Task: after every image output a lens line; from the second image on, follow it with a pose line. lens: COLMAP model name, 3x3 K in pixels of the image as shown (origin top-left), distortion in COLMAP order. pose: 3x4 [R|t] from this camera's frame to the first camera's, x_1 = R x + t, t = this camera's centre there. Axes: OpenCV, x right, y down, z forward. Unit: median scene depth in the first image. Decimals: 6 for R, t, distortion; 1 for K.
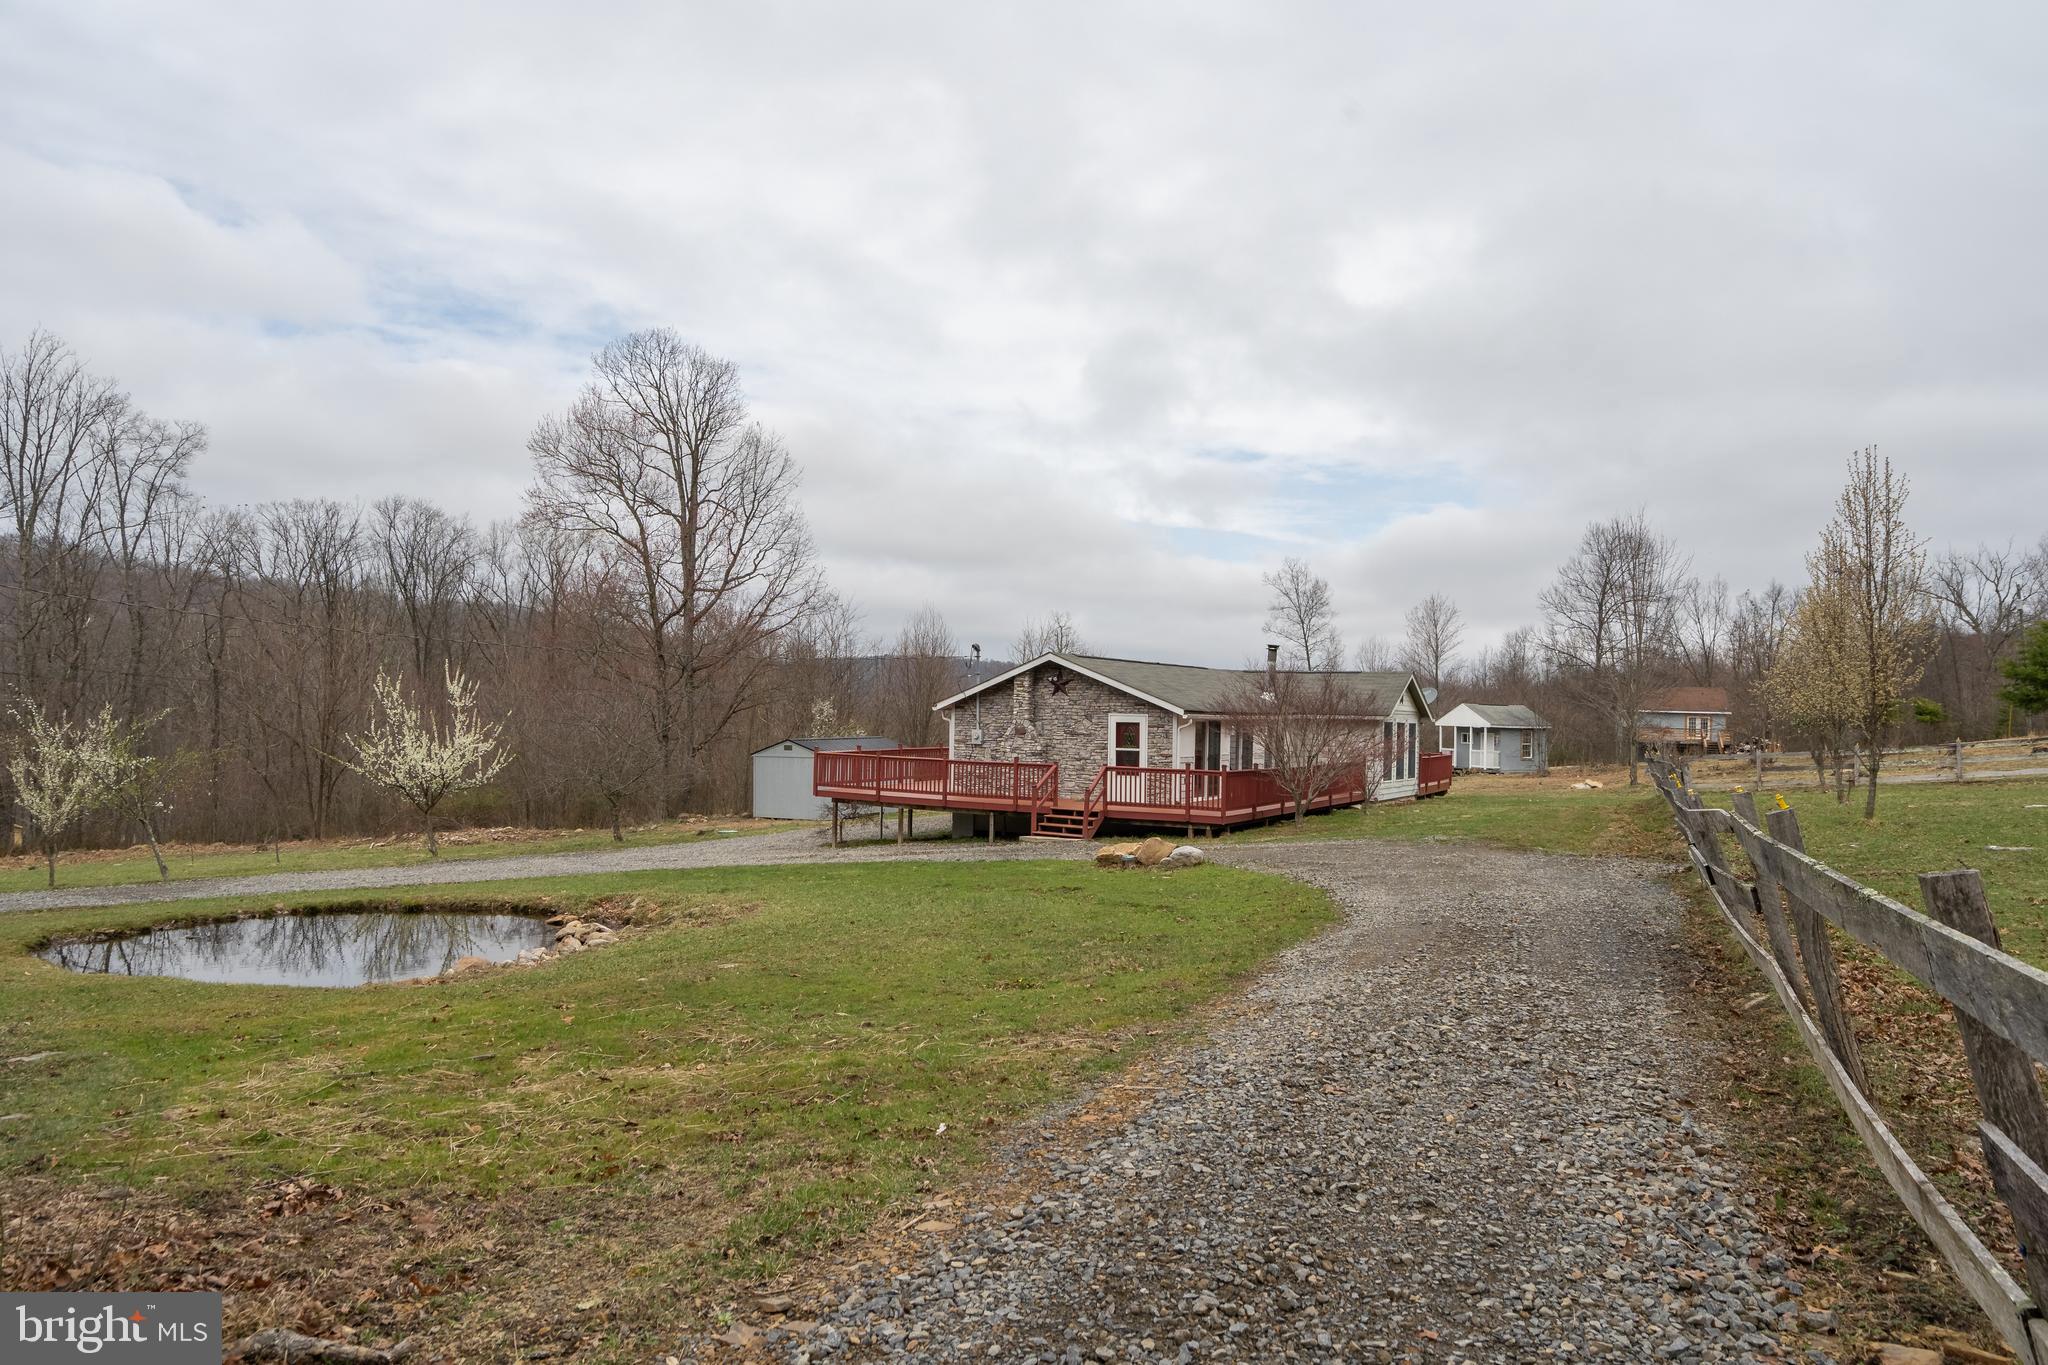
lens RADIAL K [[1296.8, 0, 1024.0], [0, 1296.8, 682.5], [0, 0, 1]] dist [0.017425, 0.001145]
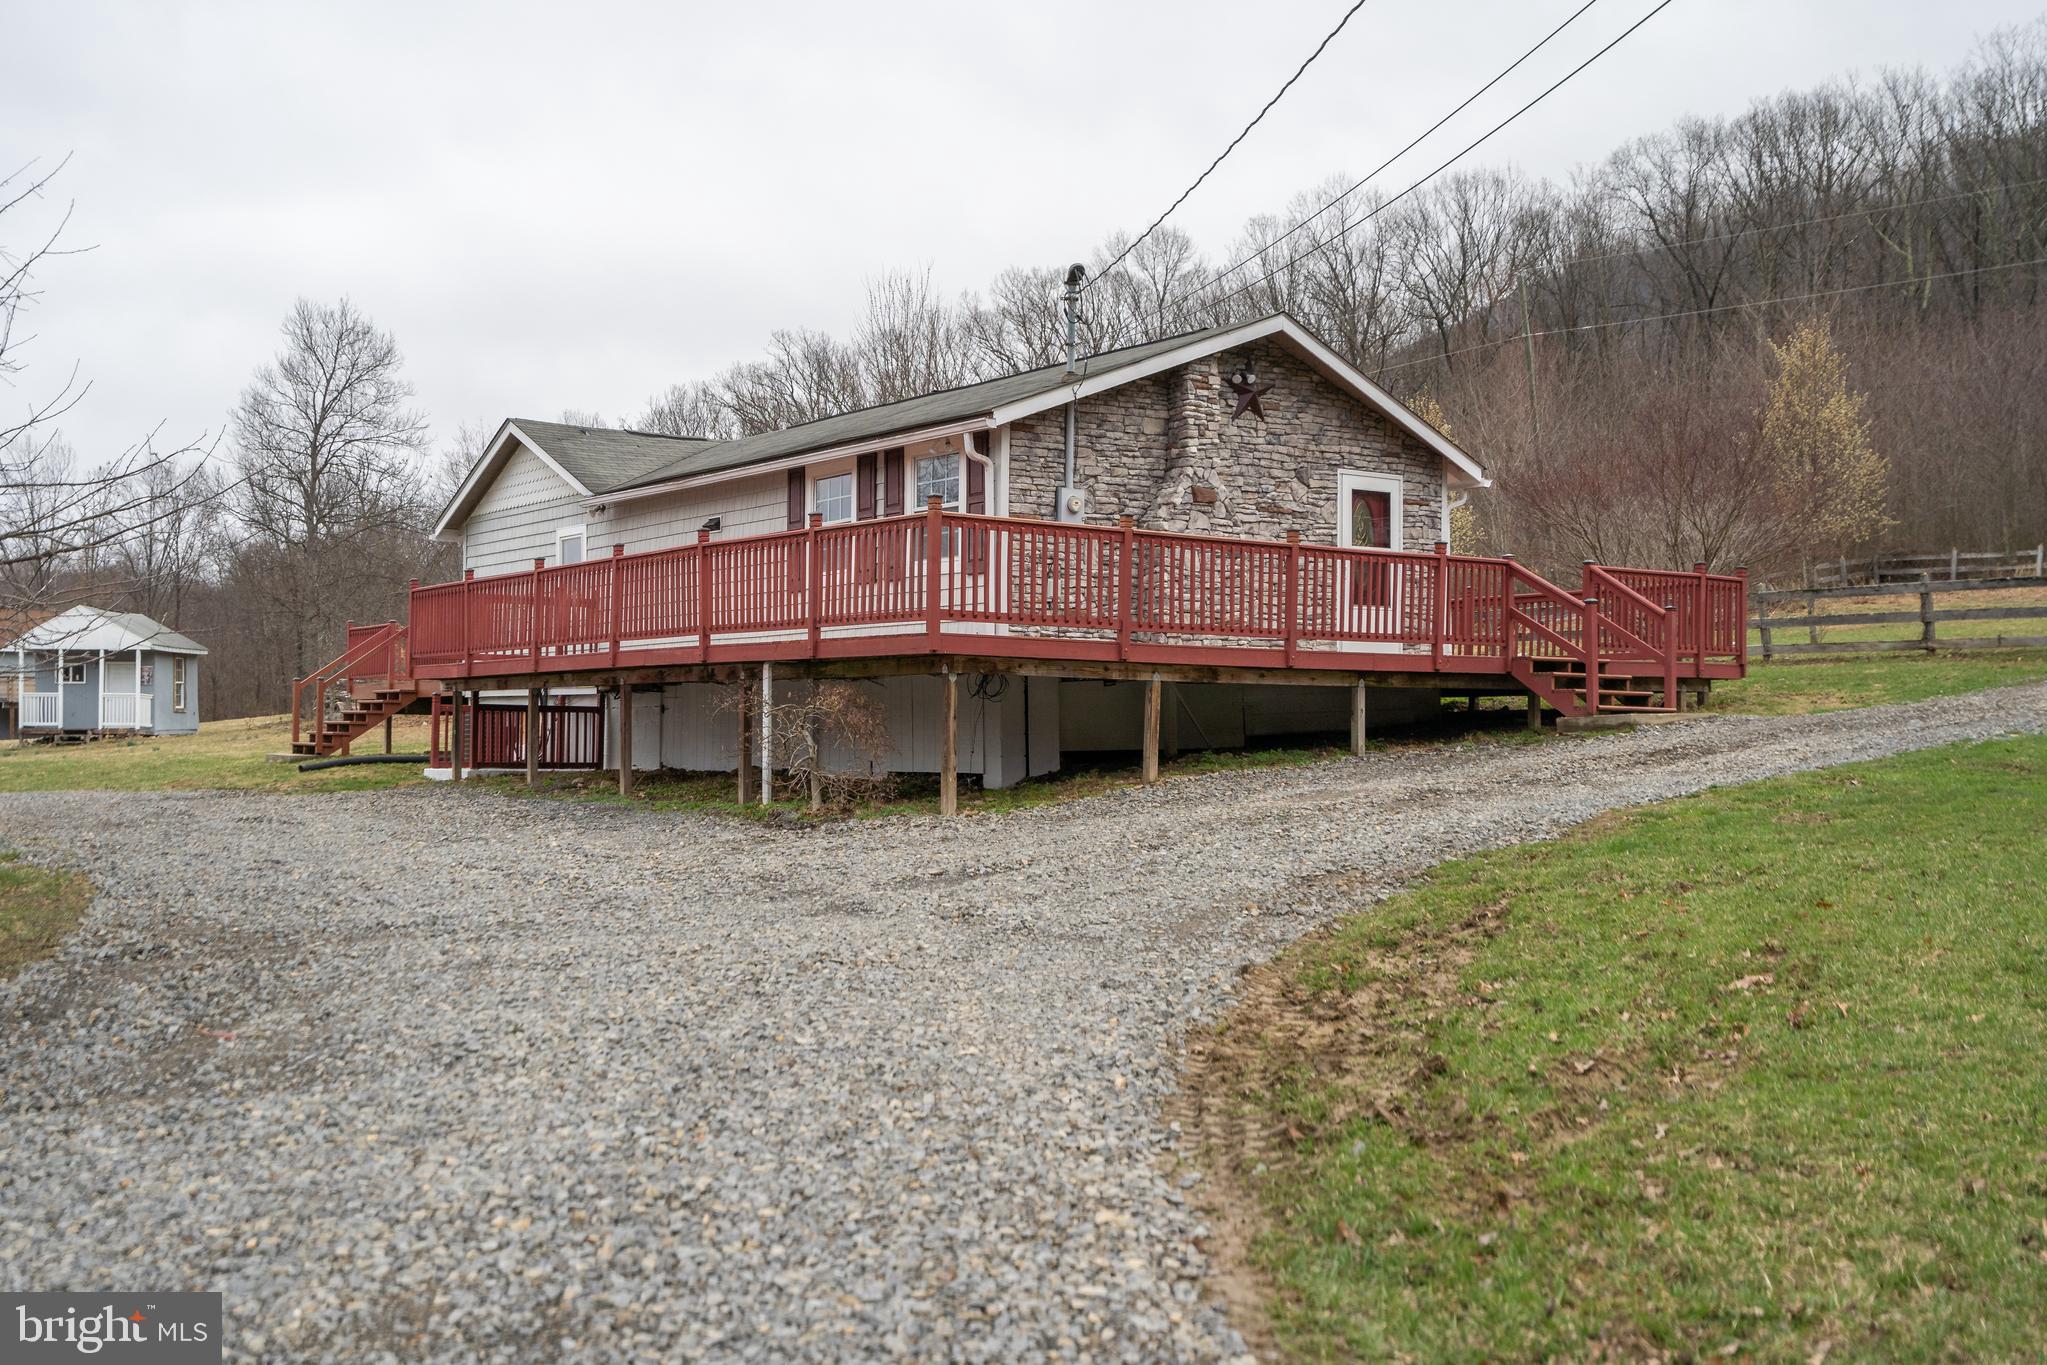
lens RADIAL K [[2084.8, 0, 1023.5], [0, 2084.8, 682.5], [0, 0, 1]] dist [-0.019868, -0.001296]
pose [[0.367600, -0.003084, 0.929979, -0.341375], [-0.005516, 0.999970, 0.005496, 0.049904], [-0.929968, -0.007150, 0.367572, 0.440377]]
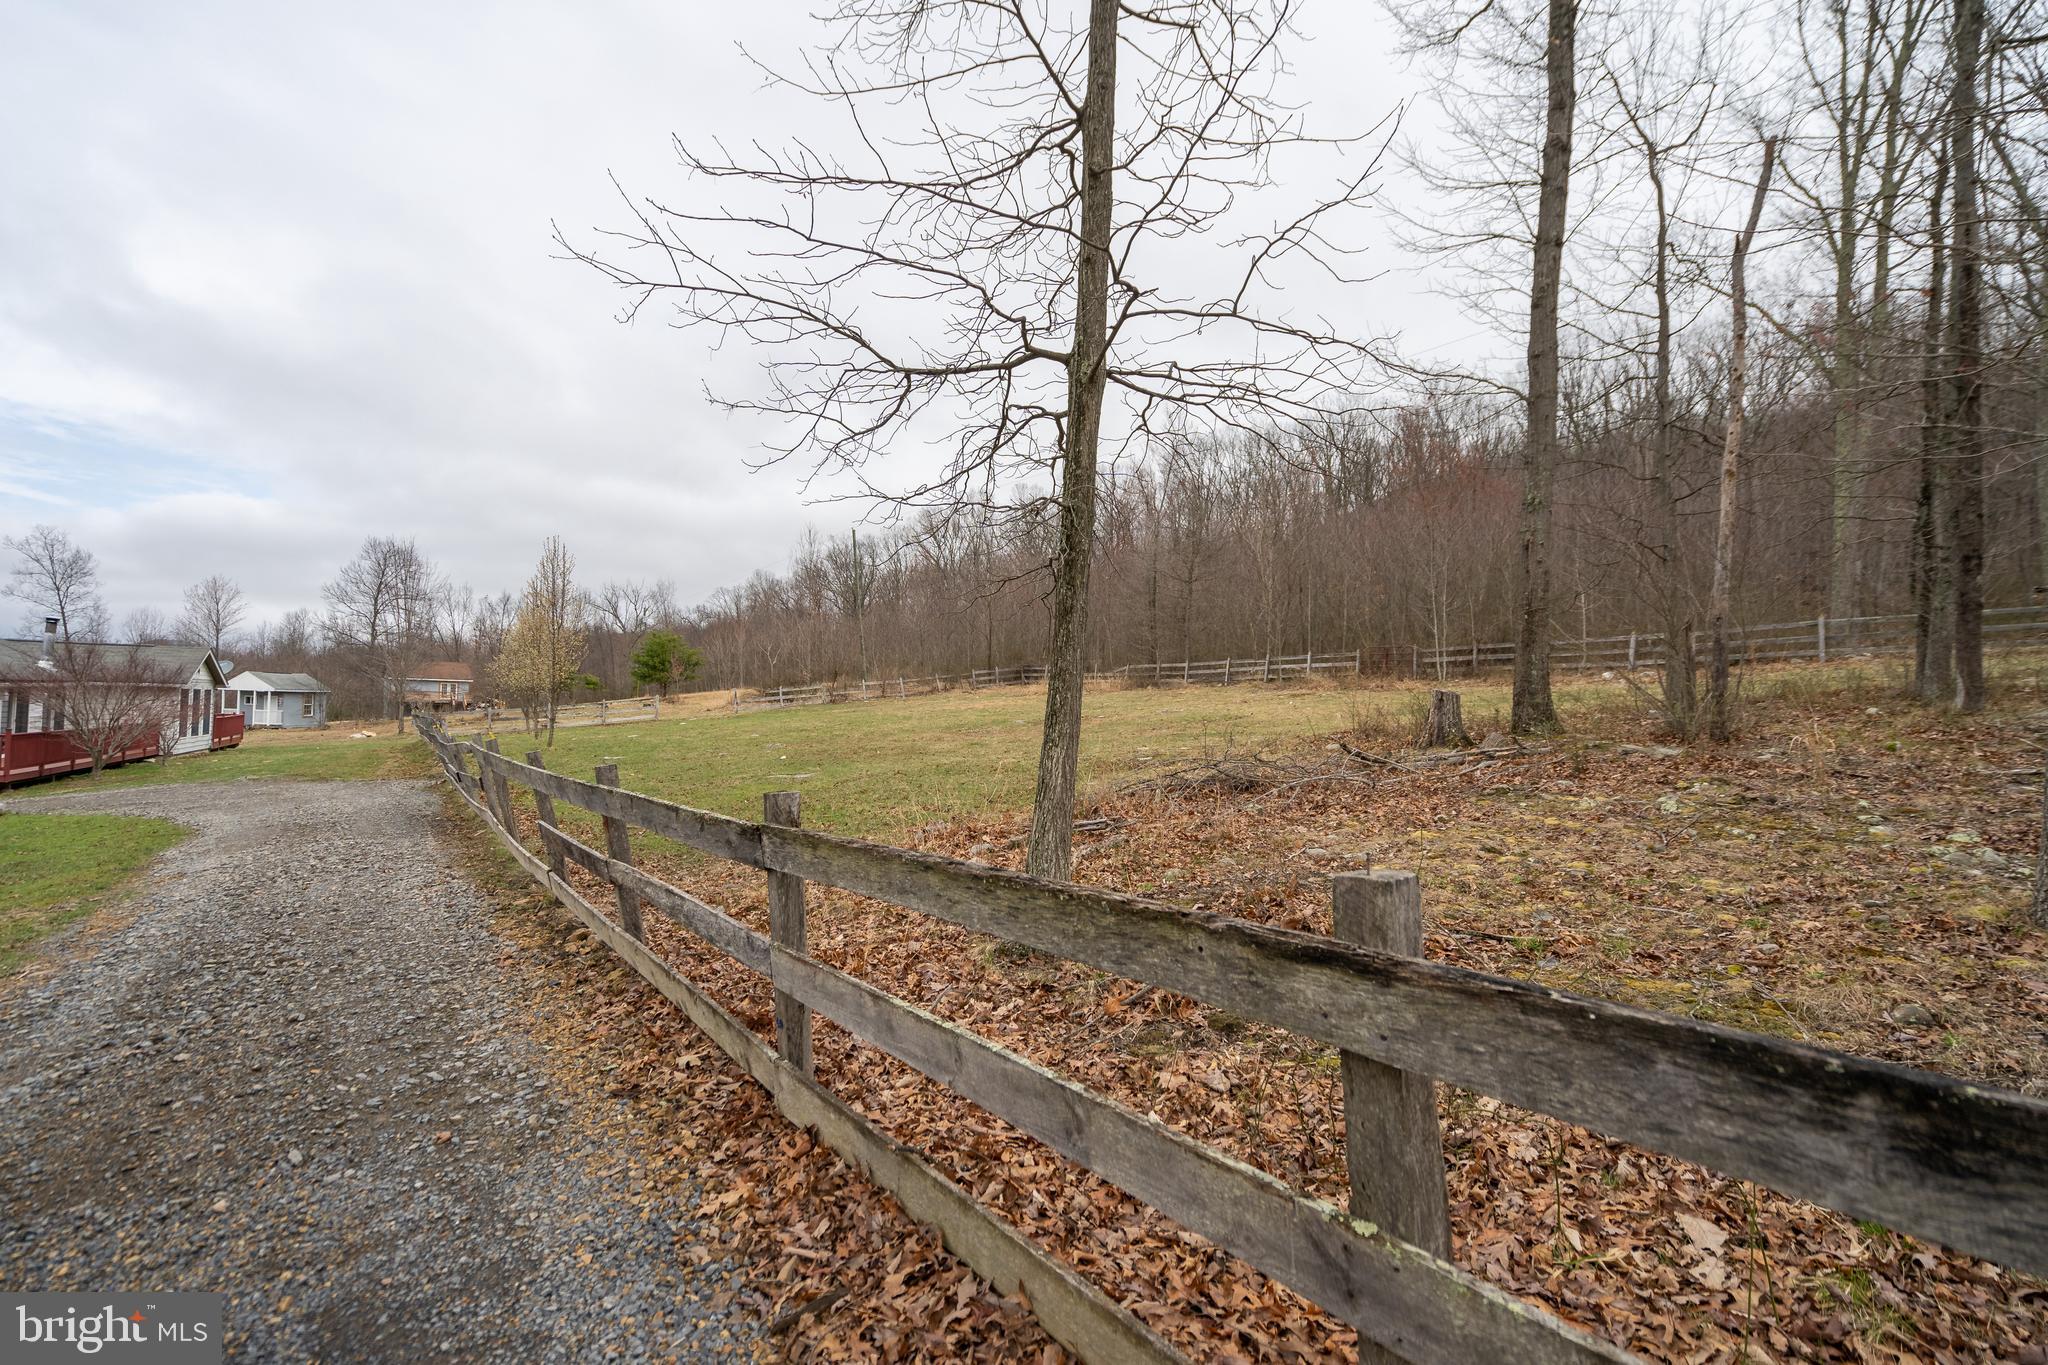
lens RADIAL K [[943.2, 0, 1024.0], [0, 943.2, 682.5], [0, 0, 1]] dist [-0.000545, -0.000630]
pose [[0.518305, 0.009987, 0.855138, -0.042305], [-0.033246, 0.999411, 0.008478, -0.005677], [-0.854549, -0.032825, 0.518332, -0.078185]]
